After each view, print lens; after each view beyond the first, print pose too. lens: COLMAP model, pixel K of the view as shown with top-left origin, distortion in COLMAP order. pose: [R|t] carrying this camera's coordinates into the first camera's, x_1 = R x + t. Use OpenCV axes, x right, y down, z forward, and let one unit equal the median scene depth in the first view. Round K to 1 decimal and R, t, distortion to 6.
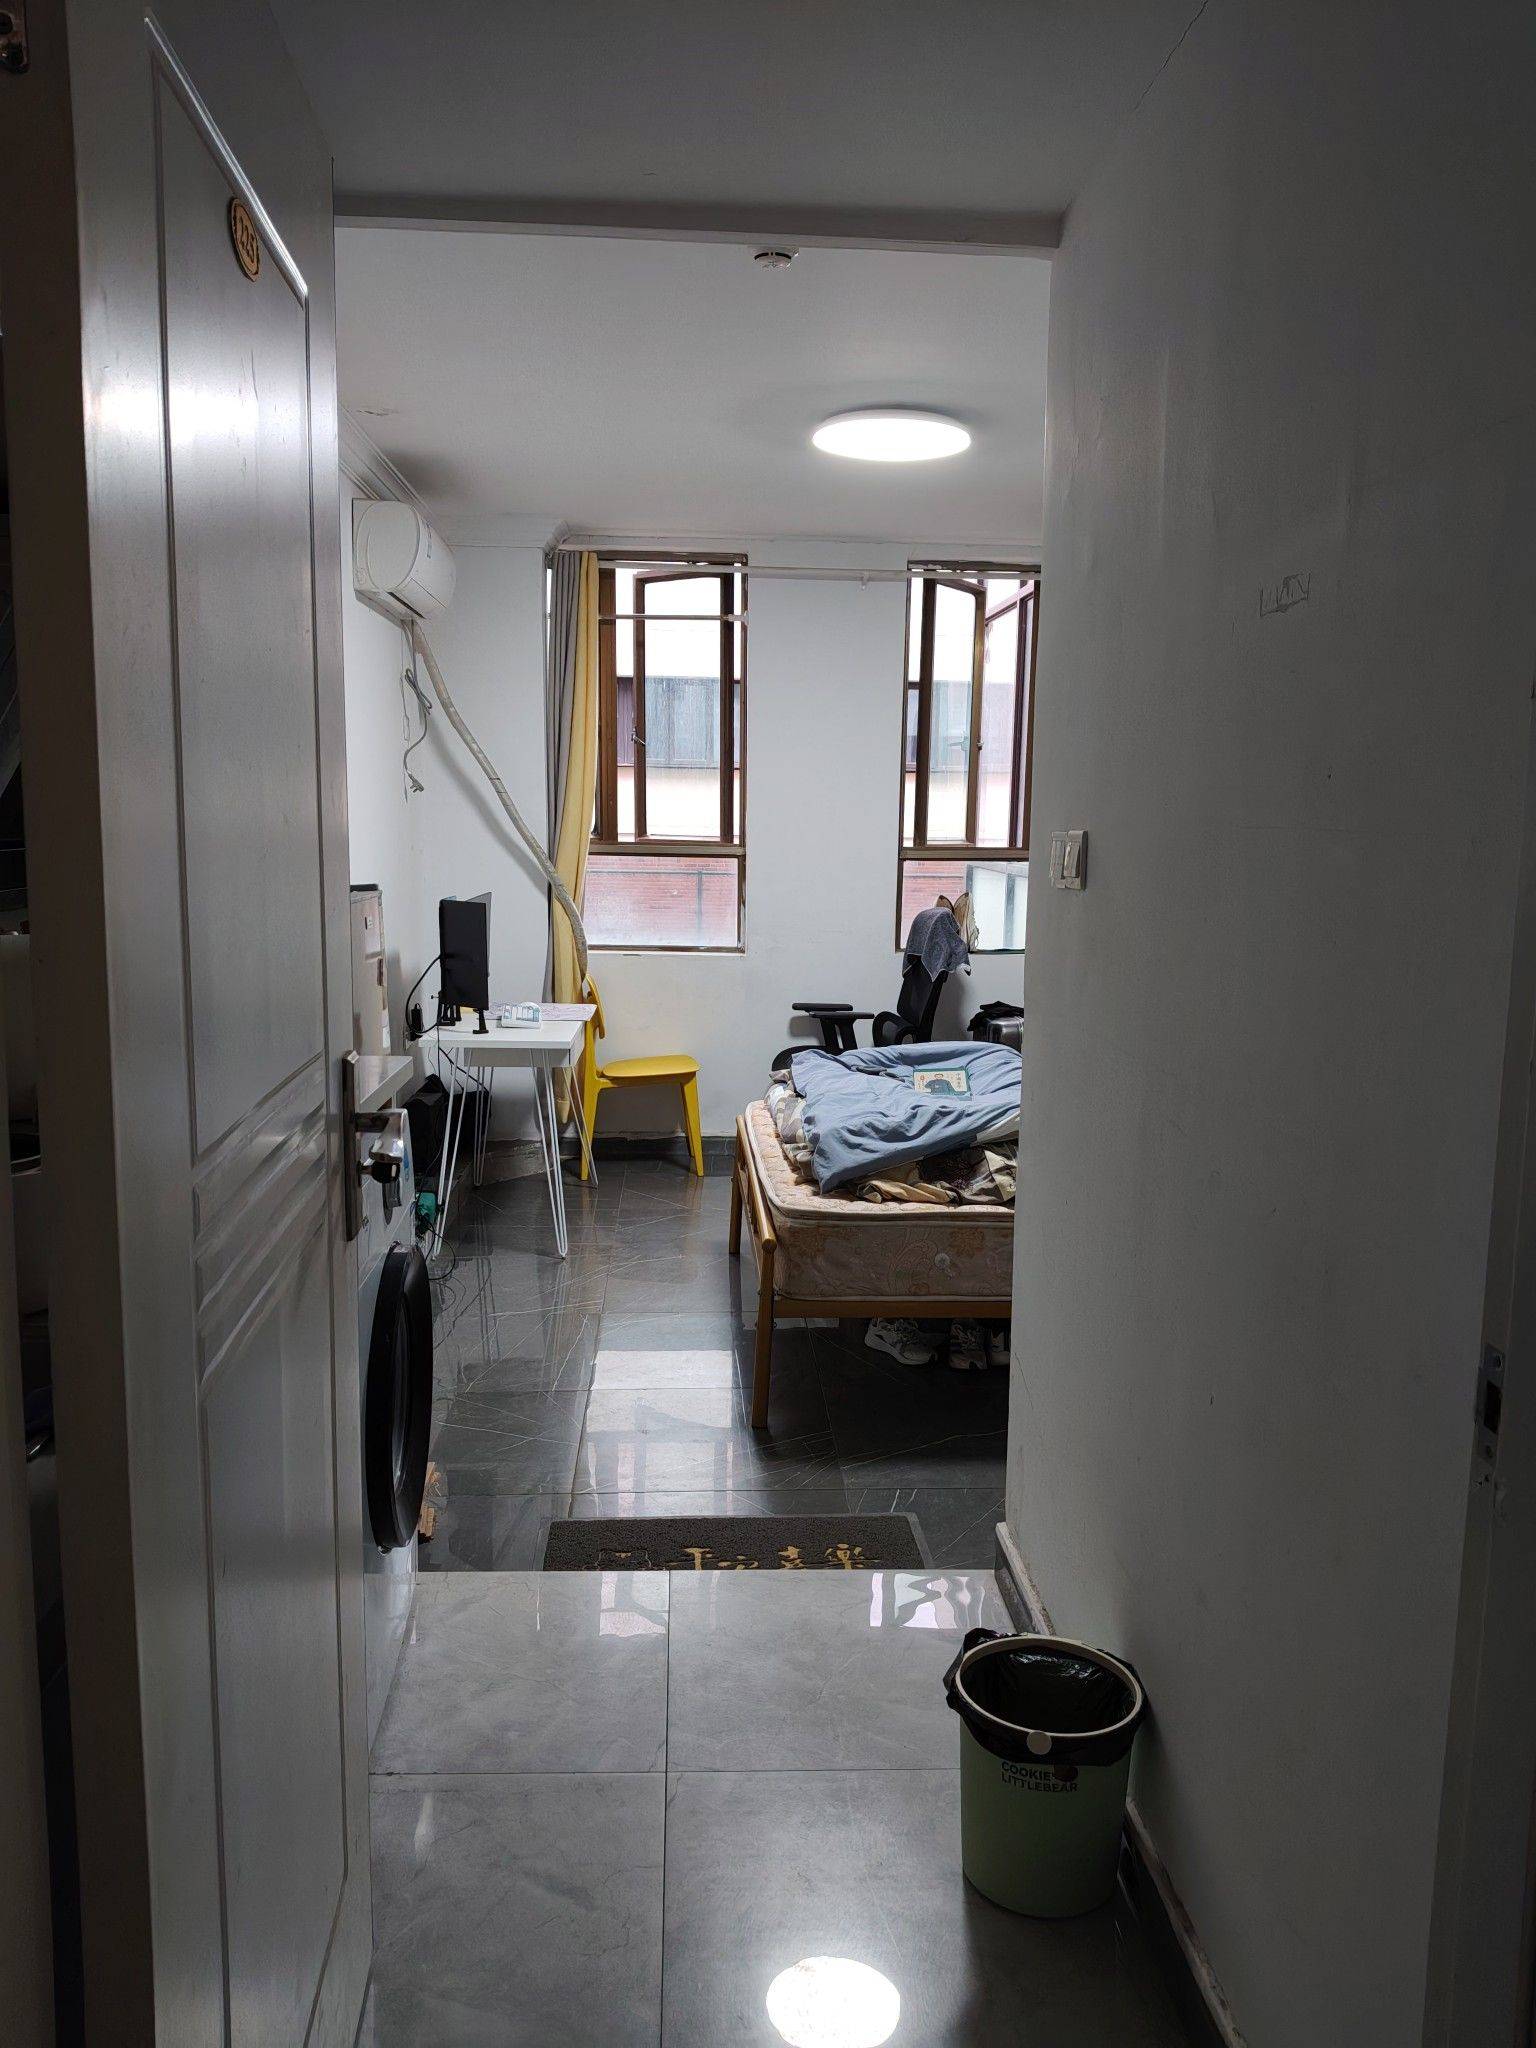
lens RADIAL K [[1669.3, 0, 740.0], [0, 1669.3, 1027.9], [0, 0, 1]] dist [0.477616, -0.000049]
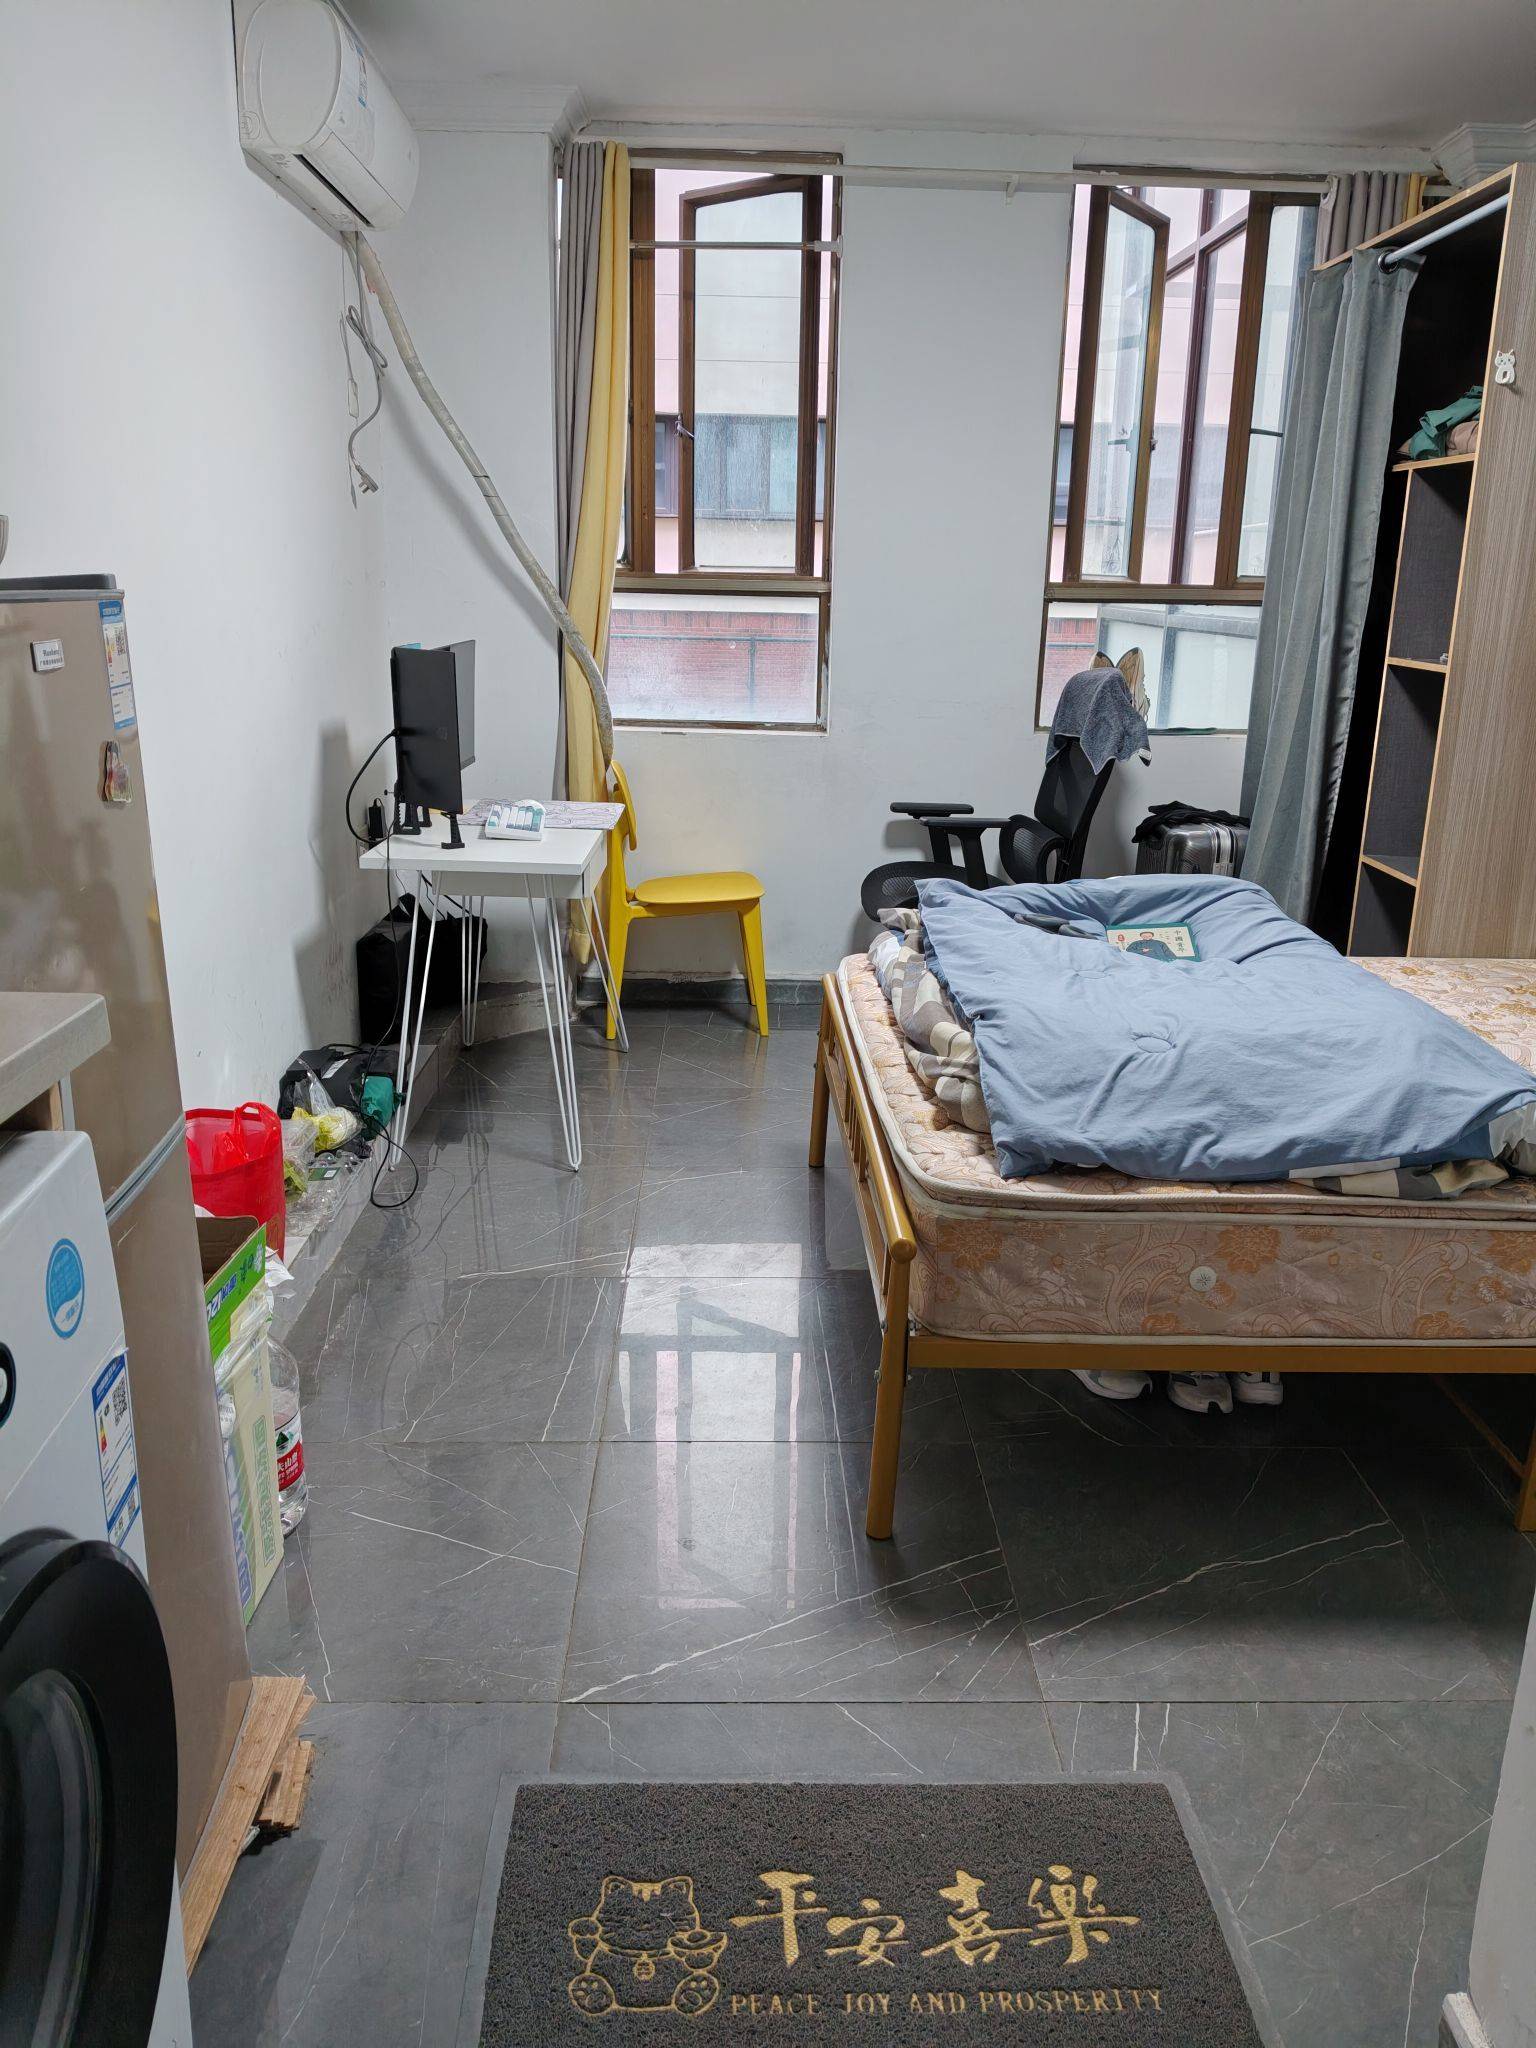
lens RADIAL K [[1698.7, 0, 768.0], [0, 1698.7, 1024.0], [0, 0, 1]] dist [0.279115, -0.590237]
pose [[0.999860, 0.011826, -0.011867, -0.013511], [-0.010241, 0.992008, 0.125763, -0.012711], [0.013260, -0.125623, 0.991989, 0.251921]]
